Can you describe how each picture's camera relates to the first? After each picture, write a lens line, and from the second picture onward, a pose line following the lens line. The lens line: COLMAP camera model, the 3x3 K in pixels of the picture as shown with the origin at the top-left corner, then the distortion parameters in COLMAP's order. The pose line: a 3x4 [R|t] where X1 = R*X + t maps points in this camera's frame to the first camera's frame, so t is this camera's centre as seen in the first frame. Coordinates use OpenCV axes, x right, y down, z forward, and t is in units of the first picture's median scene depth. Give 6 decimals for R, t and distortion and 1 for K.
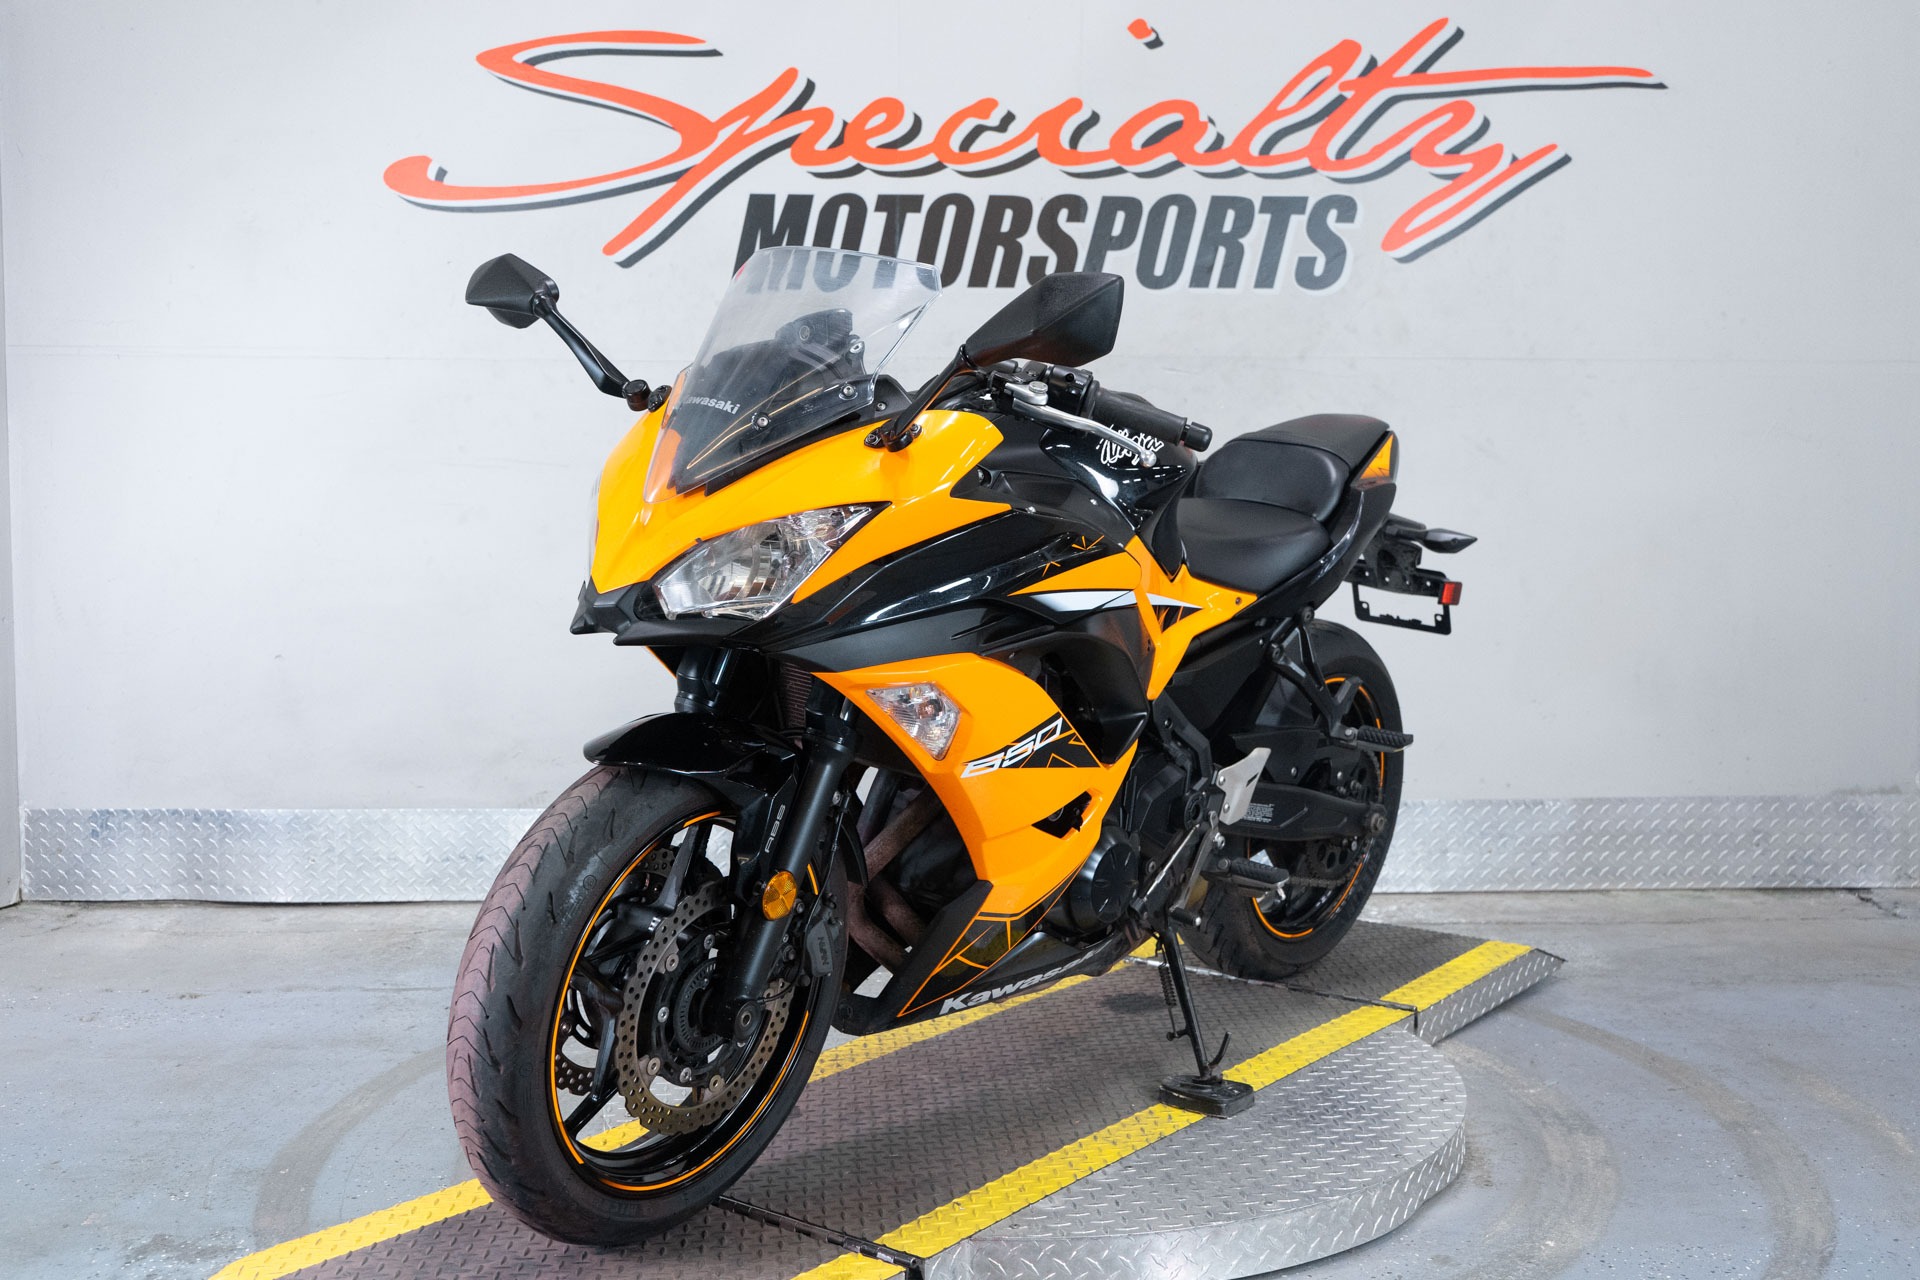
lens RADIAL K [[2126.6, 0, 972.4], [0, 2126.6, 628.5], [0, 0, 1]] dist [0.044170, 0.000000]
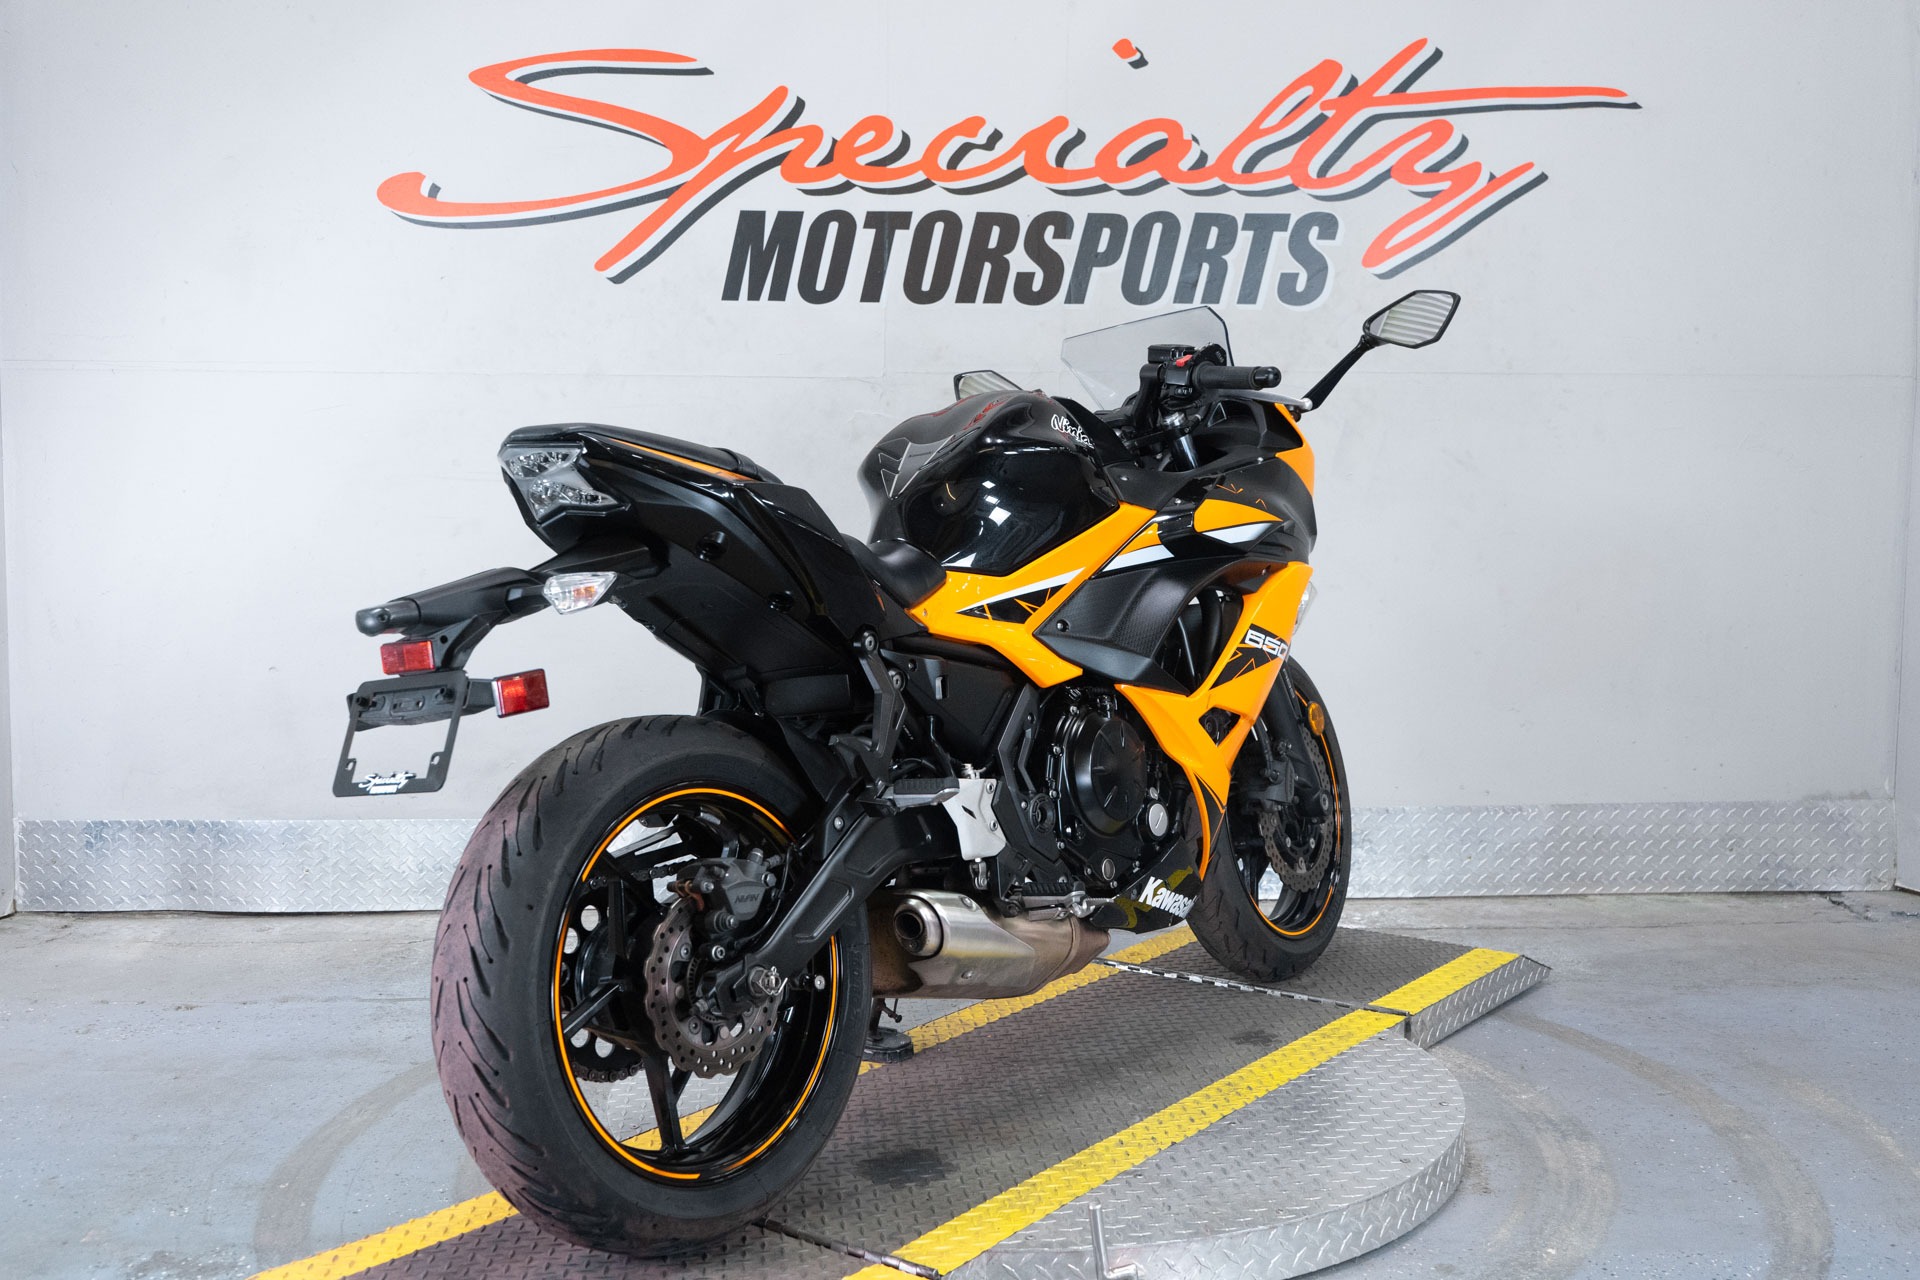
lens RADIAL K [[2064.5, 0, 970.7], [0, 2064.5, 627.1], [0, 0, 1]] dist [0.044283, 0.000000]
pose [[0.999878, -0.002170, 0.015490, -0.010668], [0.002239, 0.999988, -0.004428, -0.001355], [-0.015480, 0.004462, 0.999870, 0.016058]]
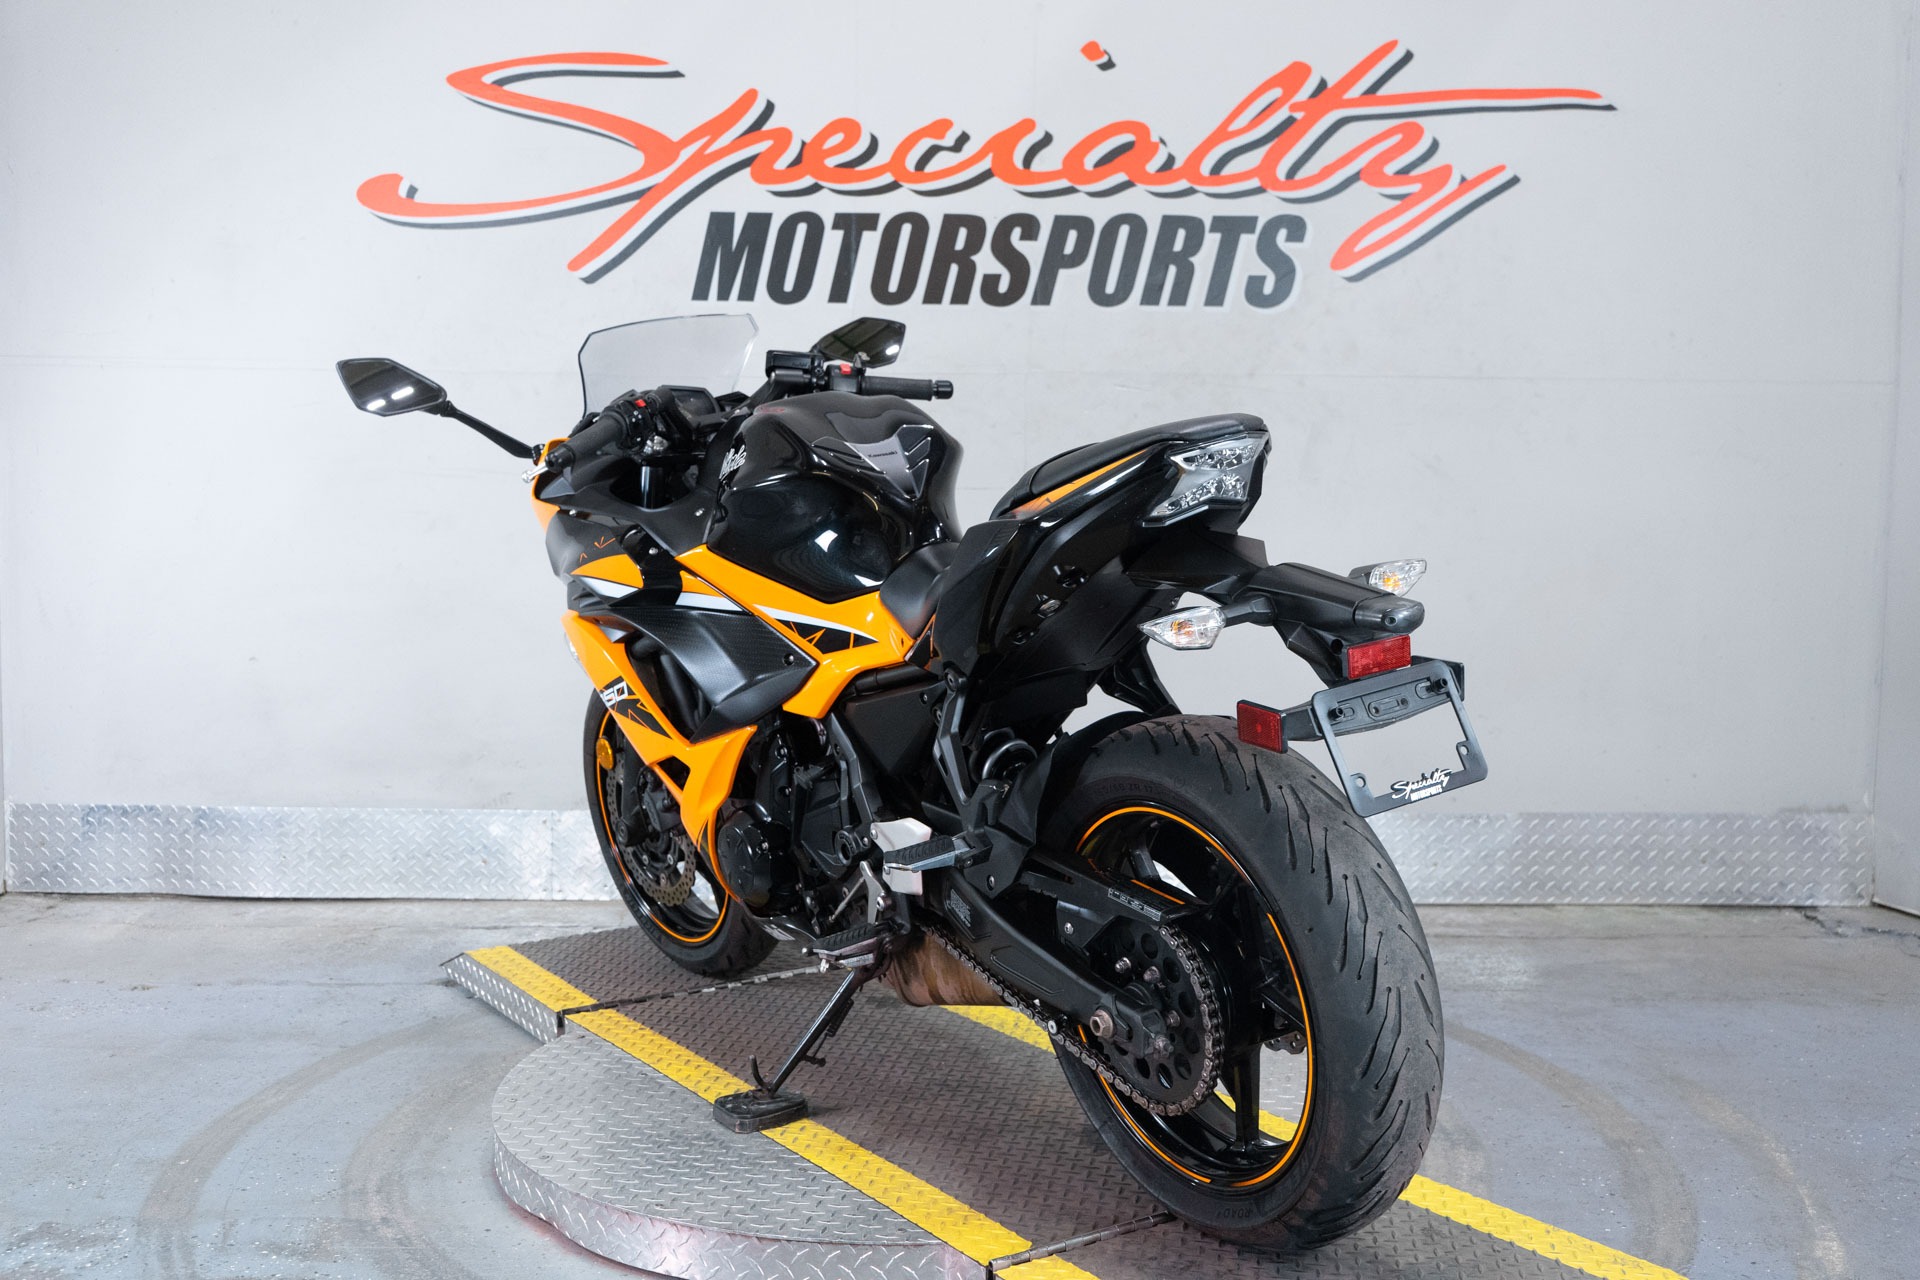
lens RADIAL K [[2064.5, 0, 979.3], [0, 2064.5, 628.7], [0, 0, 1]] dist [0.044283, 0.000000]
pose [[0.999230, 0.010263, -0.037865, 0.064406], [-0.010400, 0.999940, -0.003404, -0.001591], [0.037828, 0.003795, 0.999277, 0.012040]]
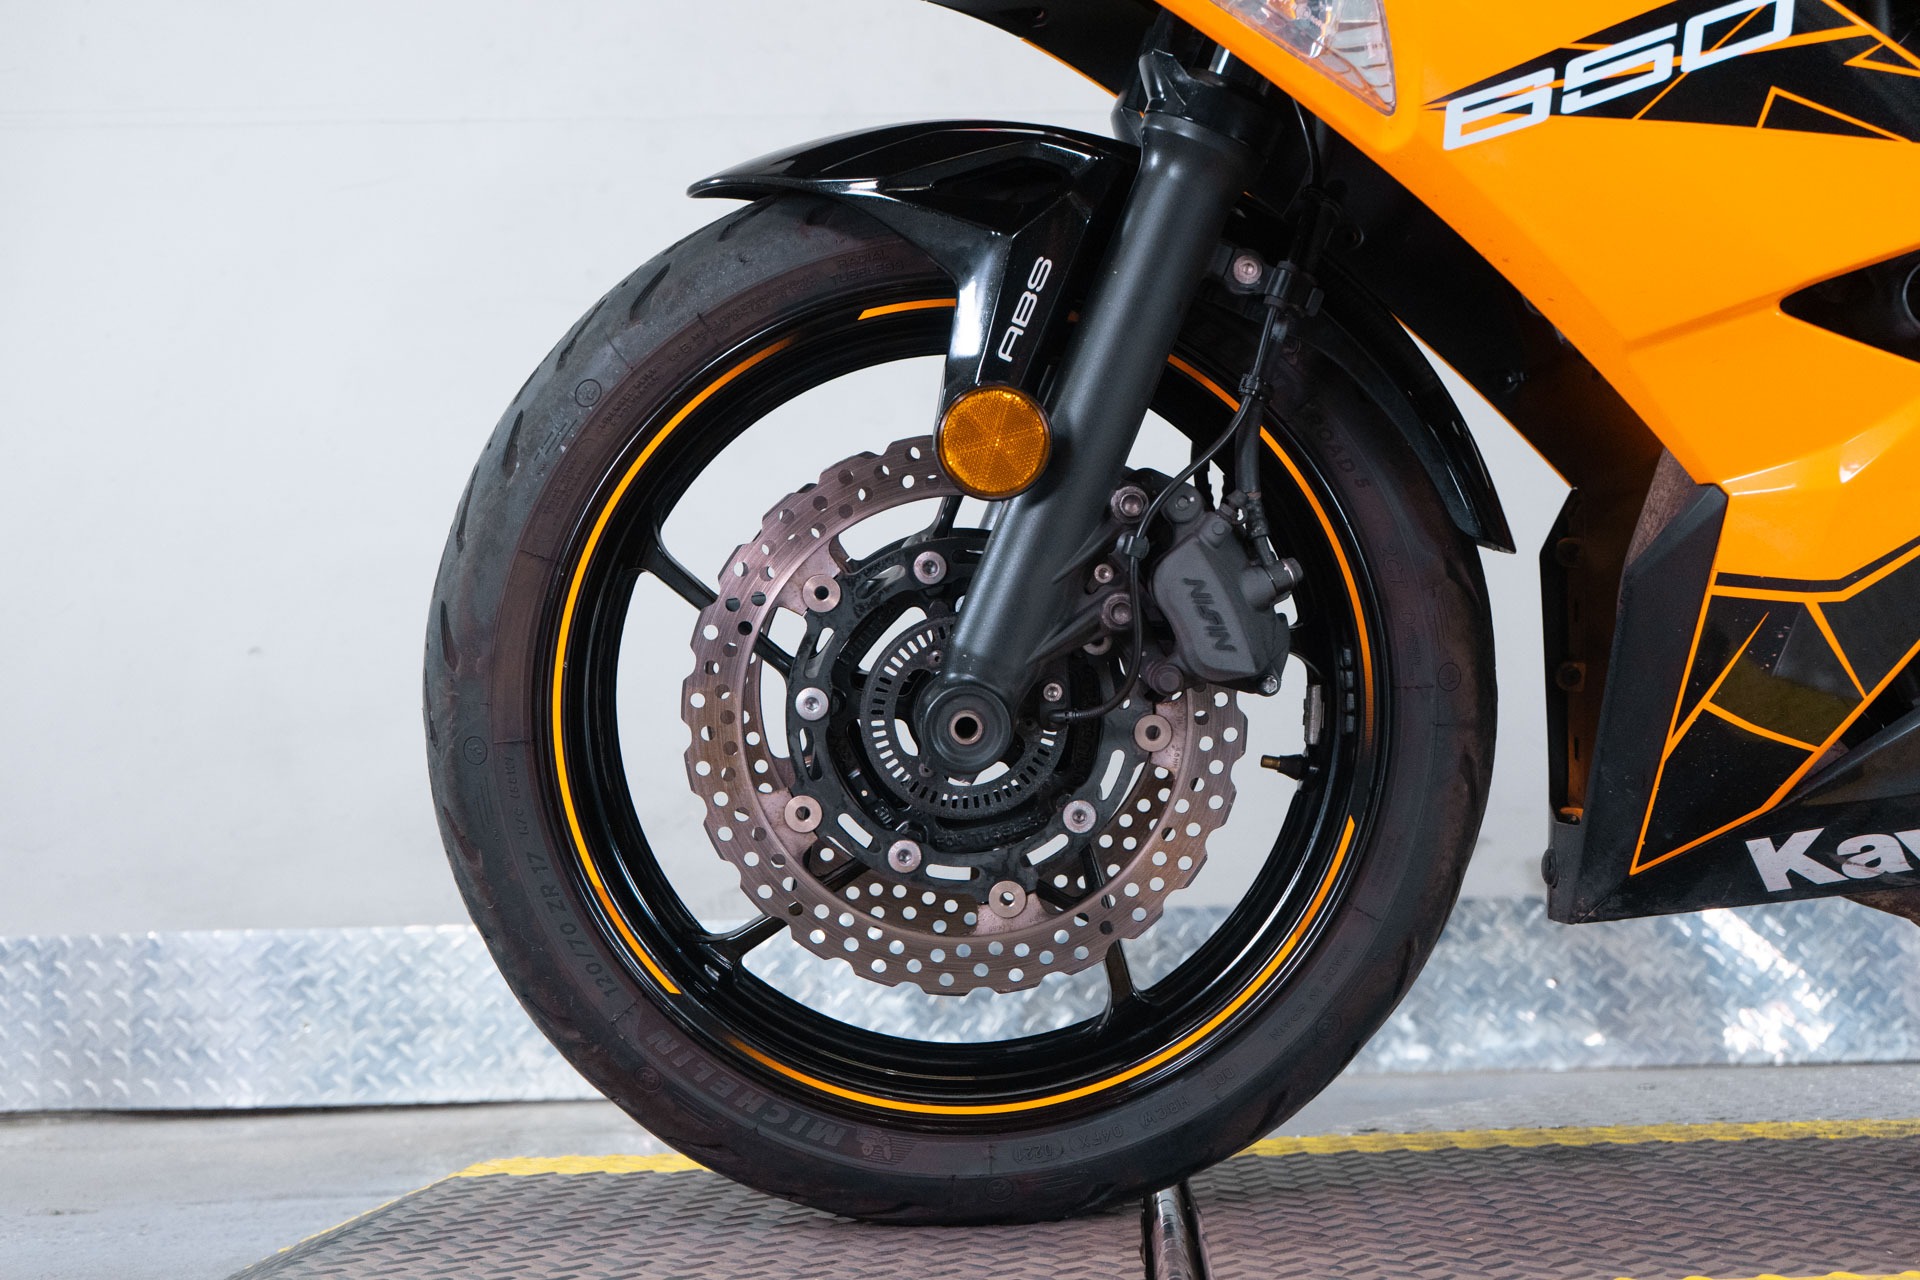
lens RADIAL K [[2467.7, 0, 950.3], [0, 2467.7, 640.2], [0, 0, 1]] dist [0.043810, 0.000000]
pose [[0.999647, -0.025281, -0.008165, -0.143689], [0.023395, 0.983328, -0.180332, 0.131396], [0.012587, 0.180077, 0.983572, 0.384943]]
